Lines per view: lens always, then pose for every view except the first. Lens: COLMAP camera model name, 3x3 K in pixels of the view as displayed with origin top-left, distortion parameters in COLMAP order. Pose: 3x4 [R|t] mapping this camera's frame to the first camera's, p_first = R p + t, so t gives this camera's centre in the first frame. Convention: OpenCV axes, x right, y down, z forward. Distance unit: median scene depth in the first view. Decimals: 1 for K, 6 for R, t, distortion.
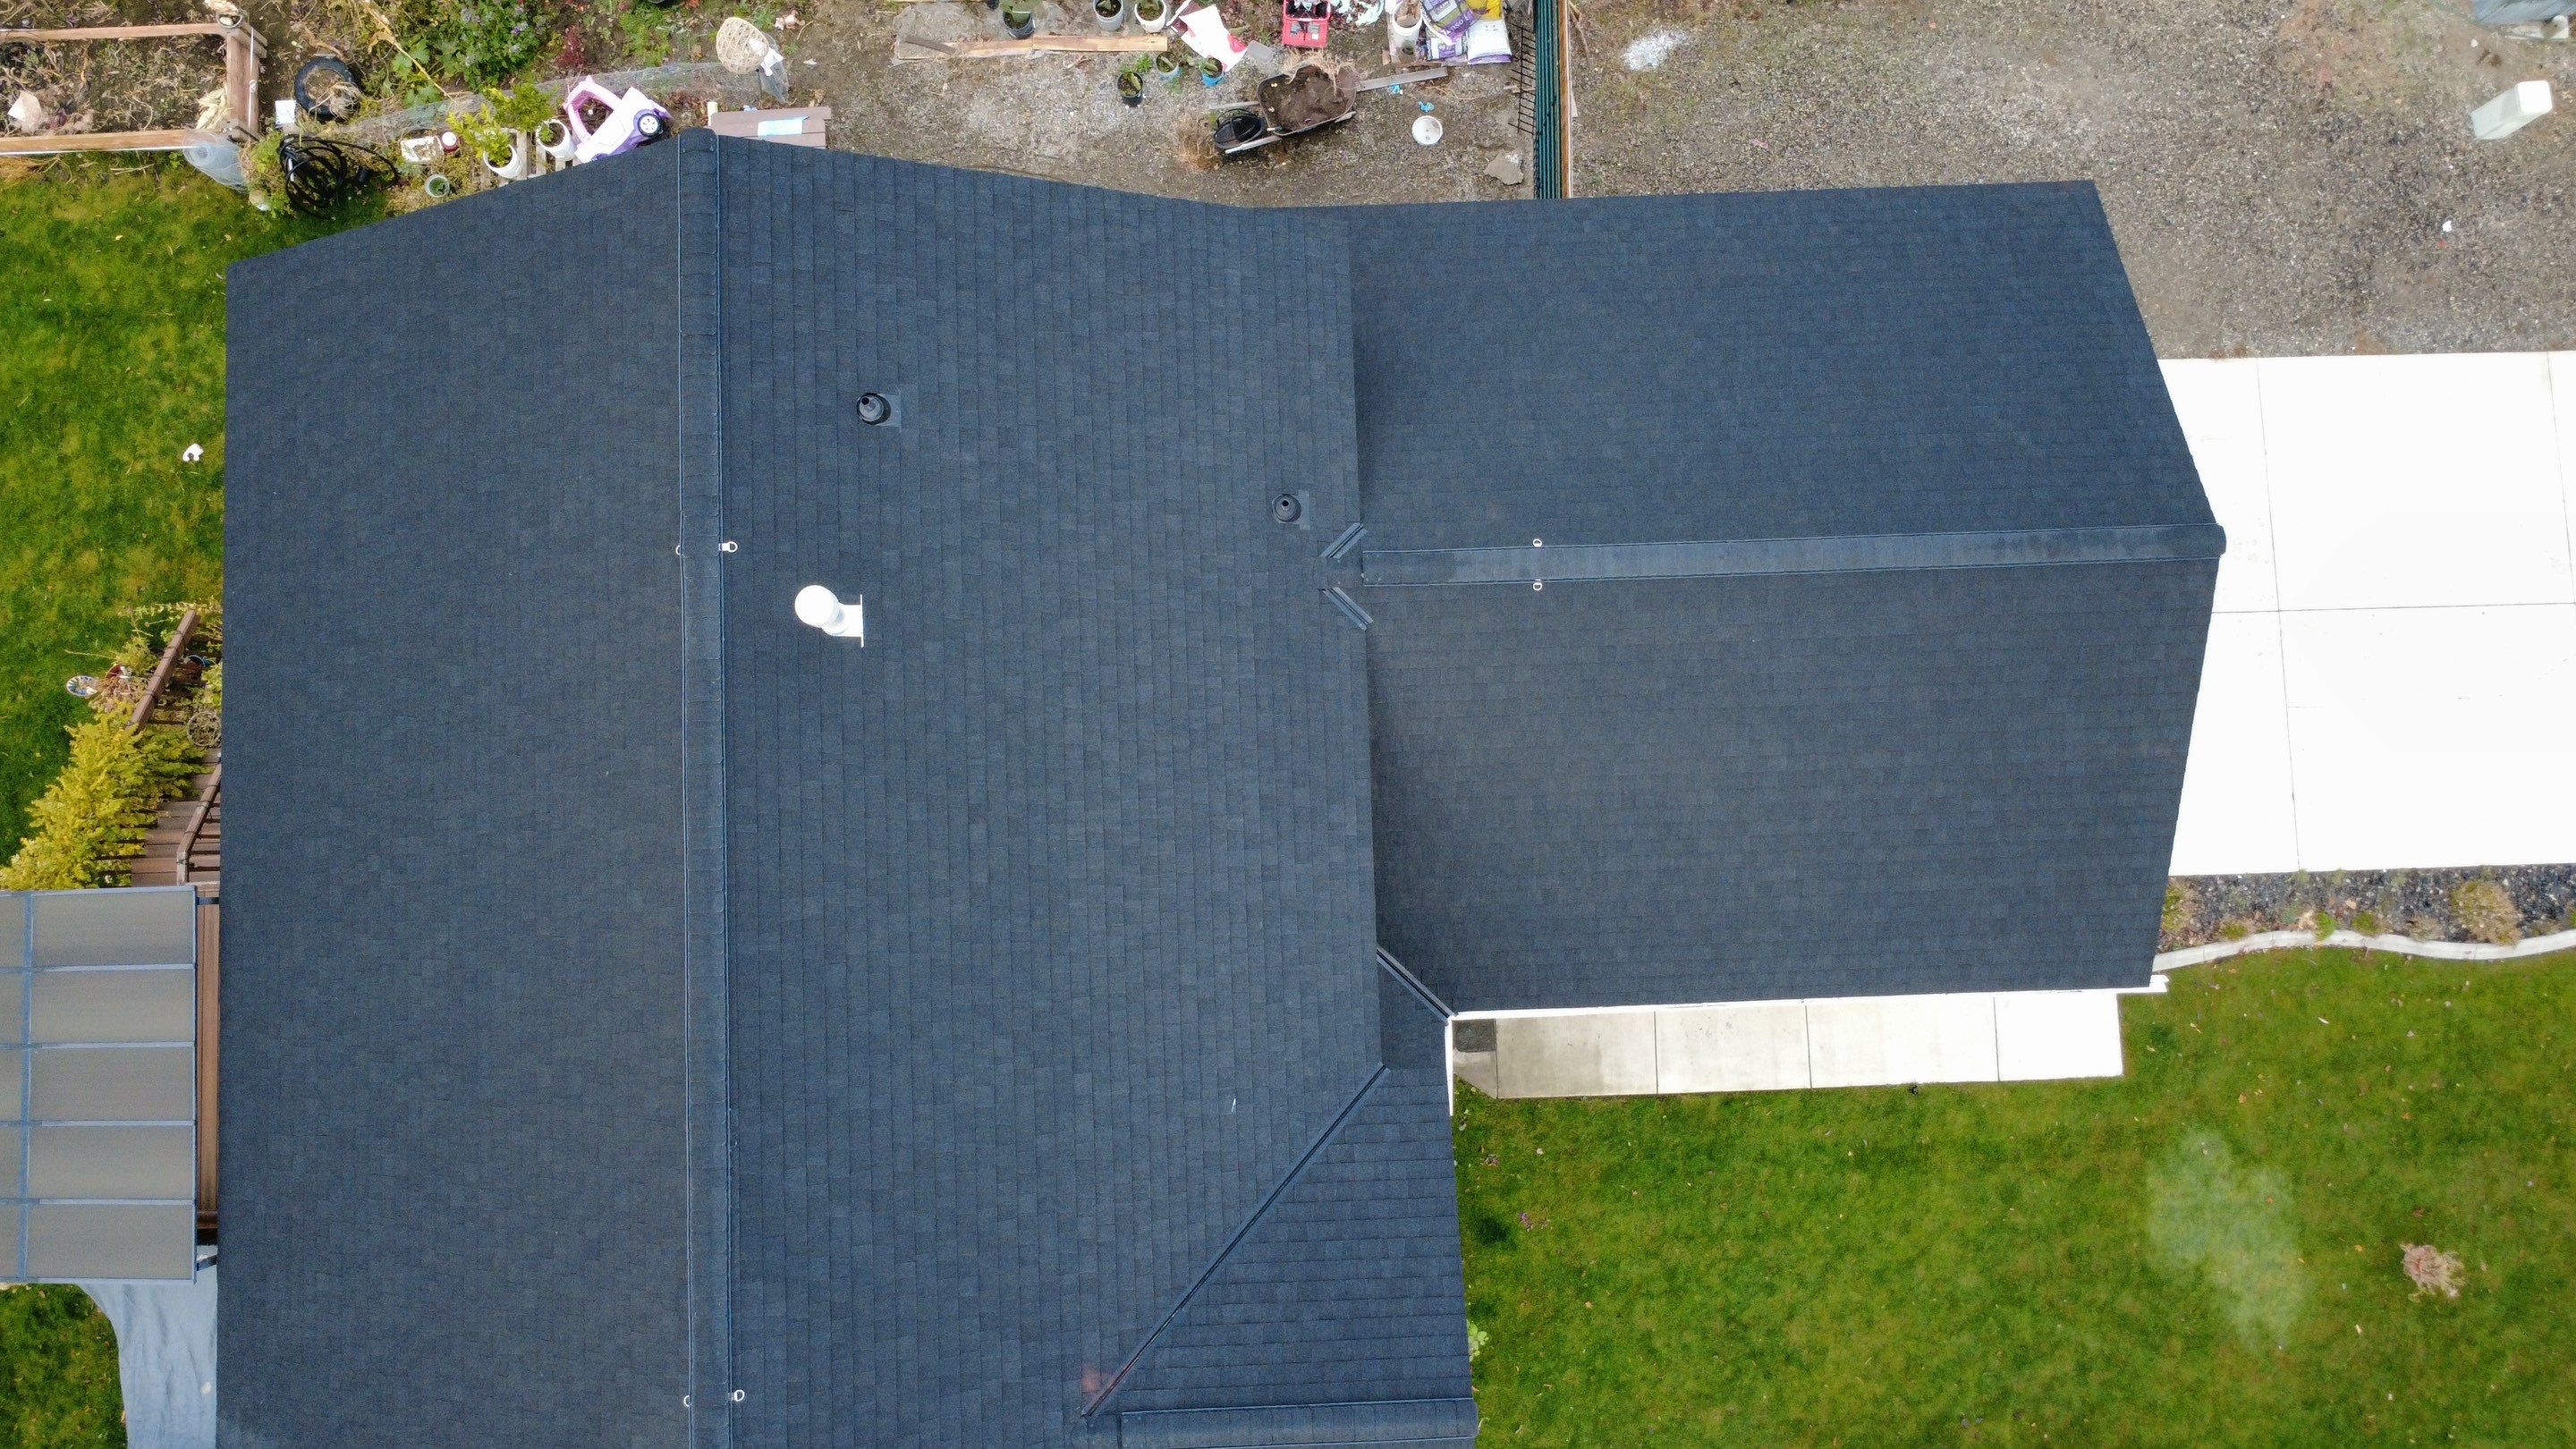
lens RADIAL K [[1846.4, 0, 1288.0], [0, 1846.4, 724.5], [0, 0, 1]] dist [-0.008507, -0.005387]
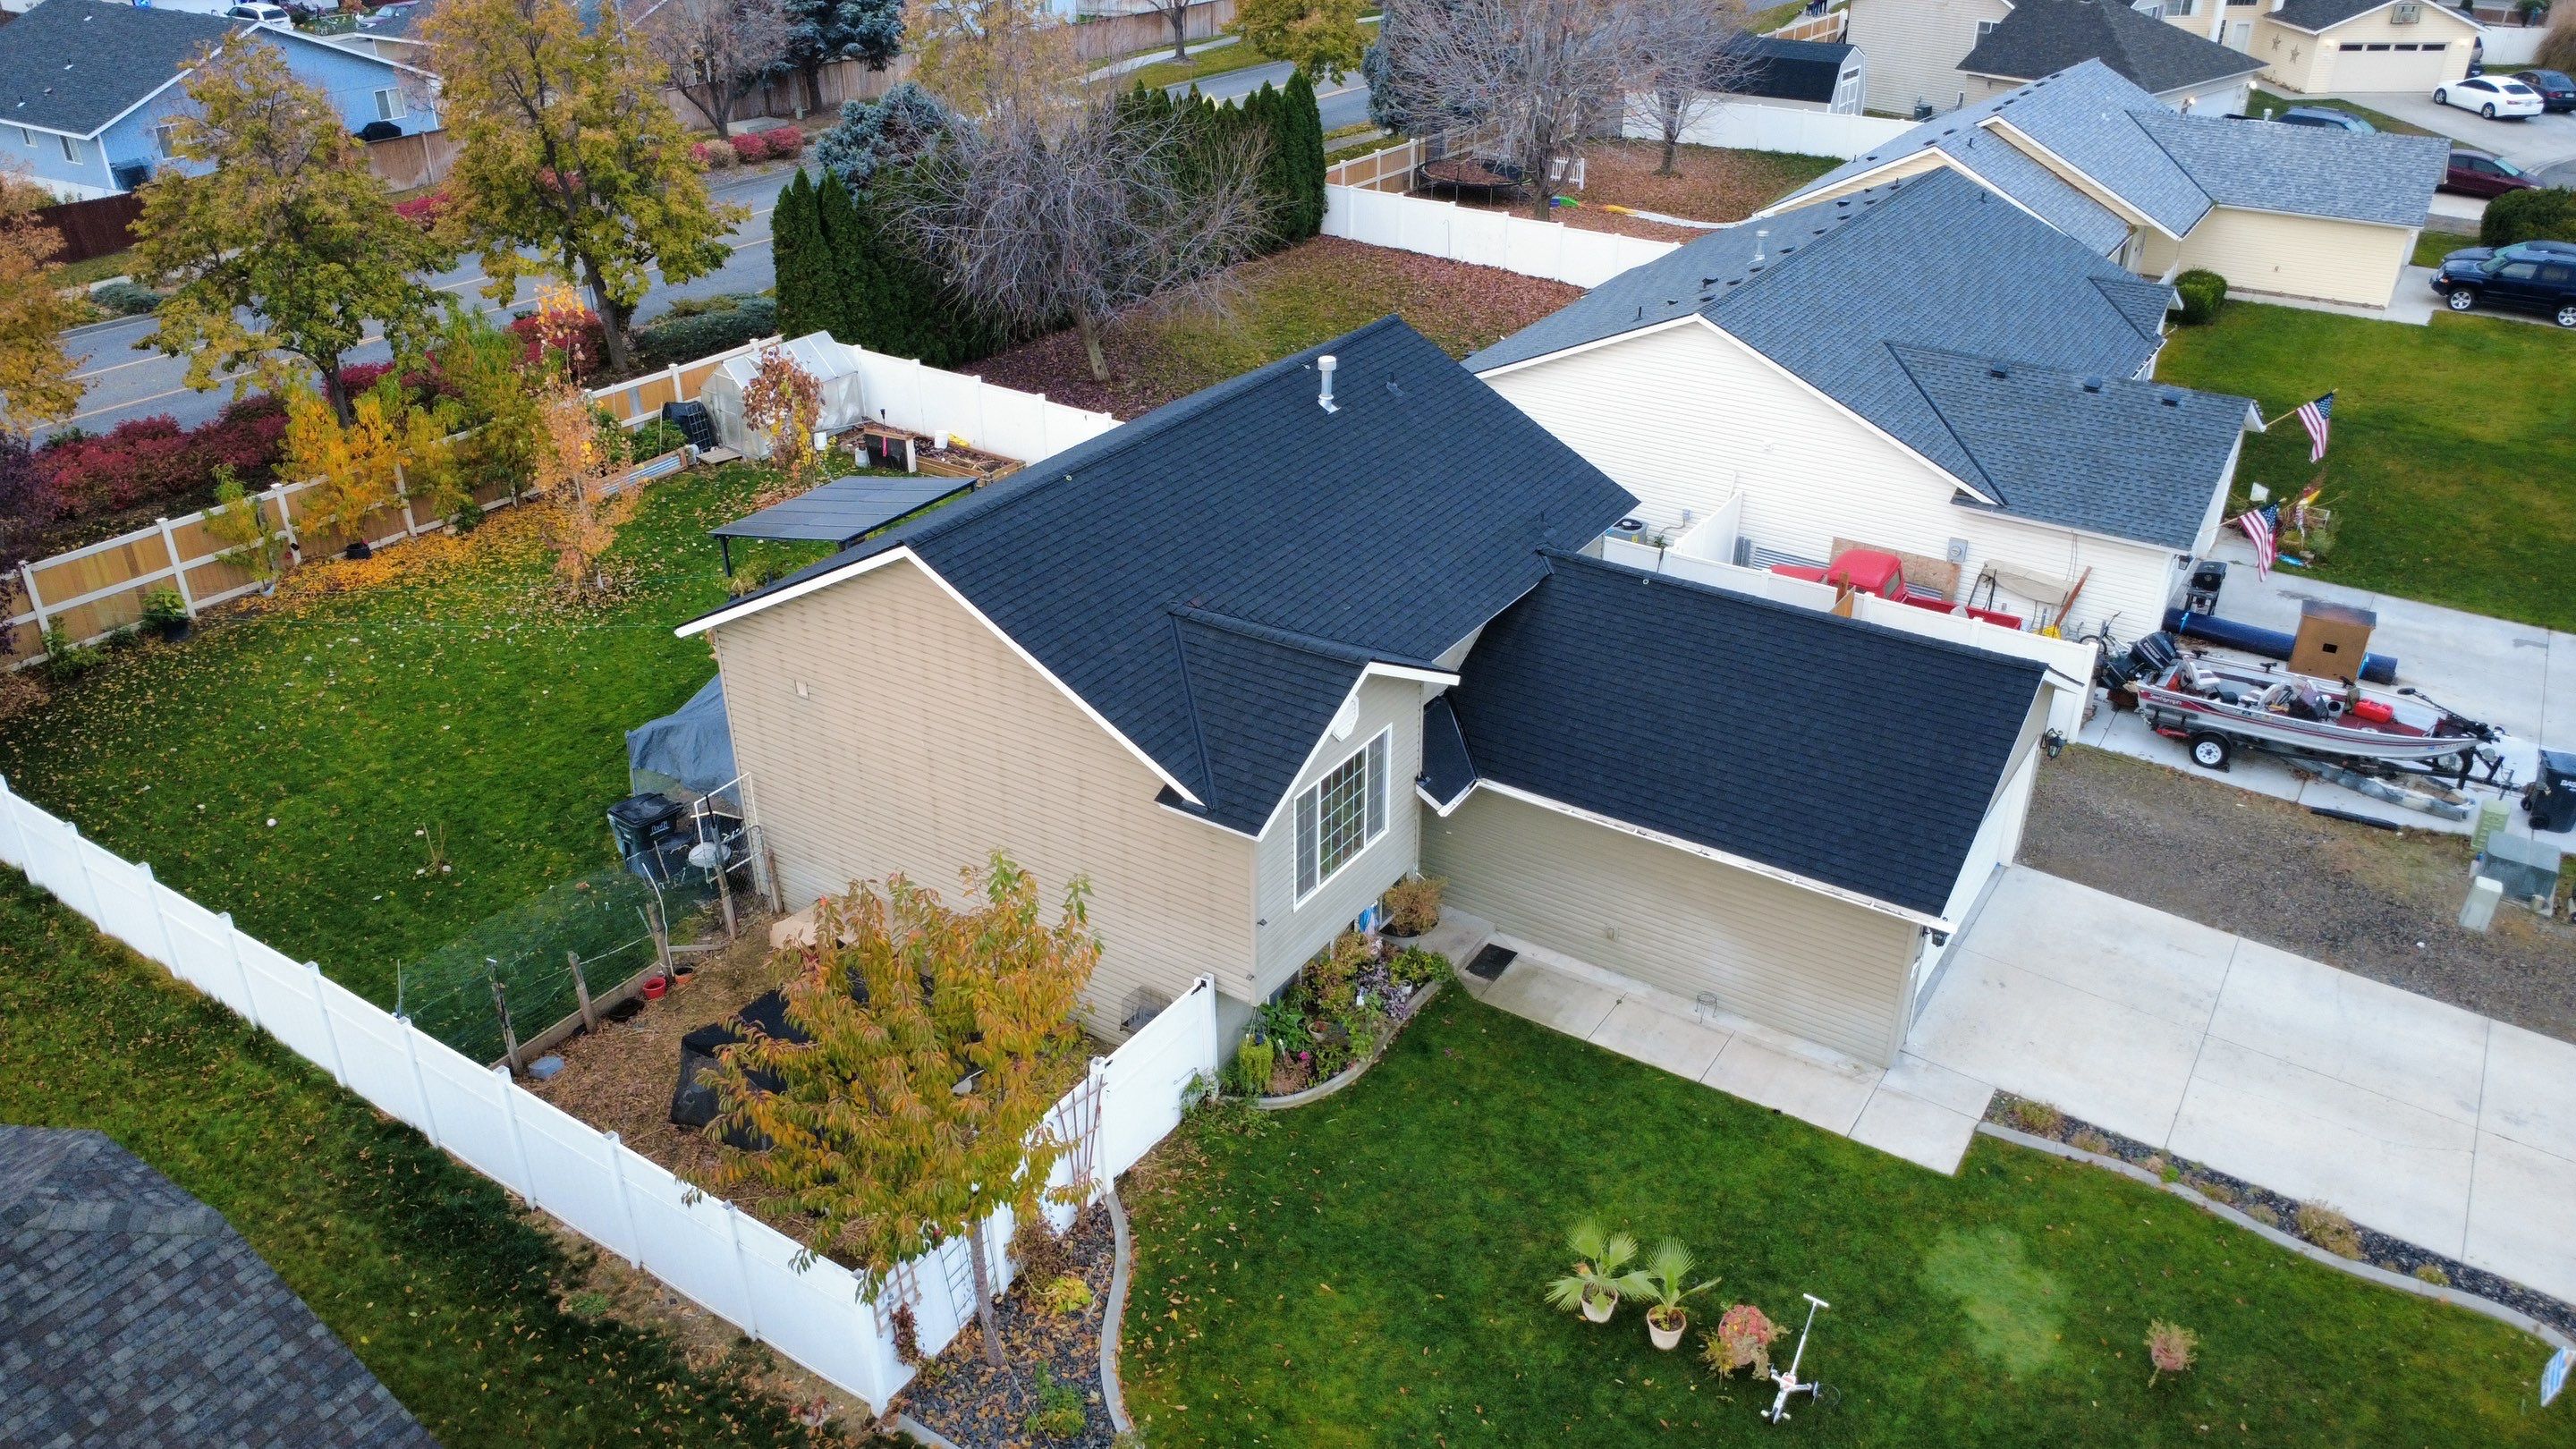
lens RADIAL K [[1846.4, 0, 1288.0], [0, 1846.4, 724.5], [0, 0, 1]] dist [-0.008507, -0.005387]
pose [[0.807425, 0.285974, -0.516027, 0.630267], [-0.589359, 0.430772, -0.683441, 1.100557], [0.026843, 0.855952, 0.516357, 0.150028]]
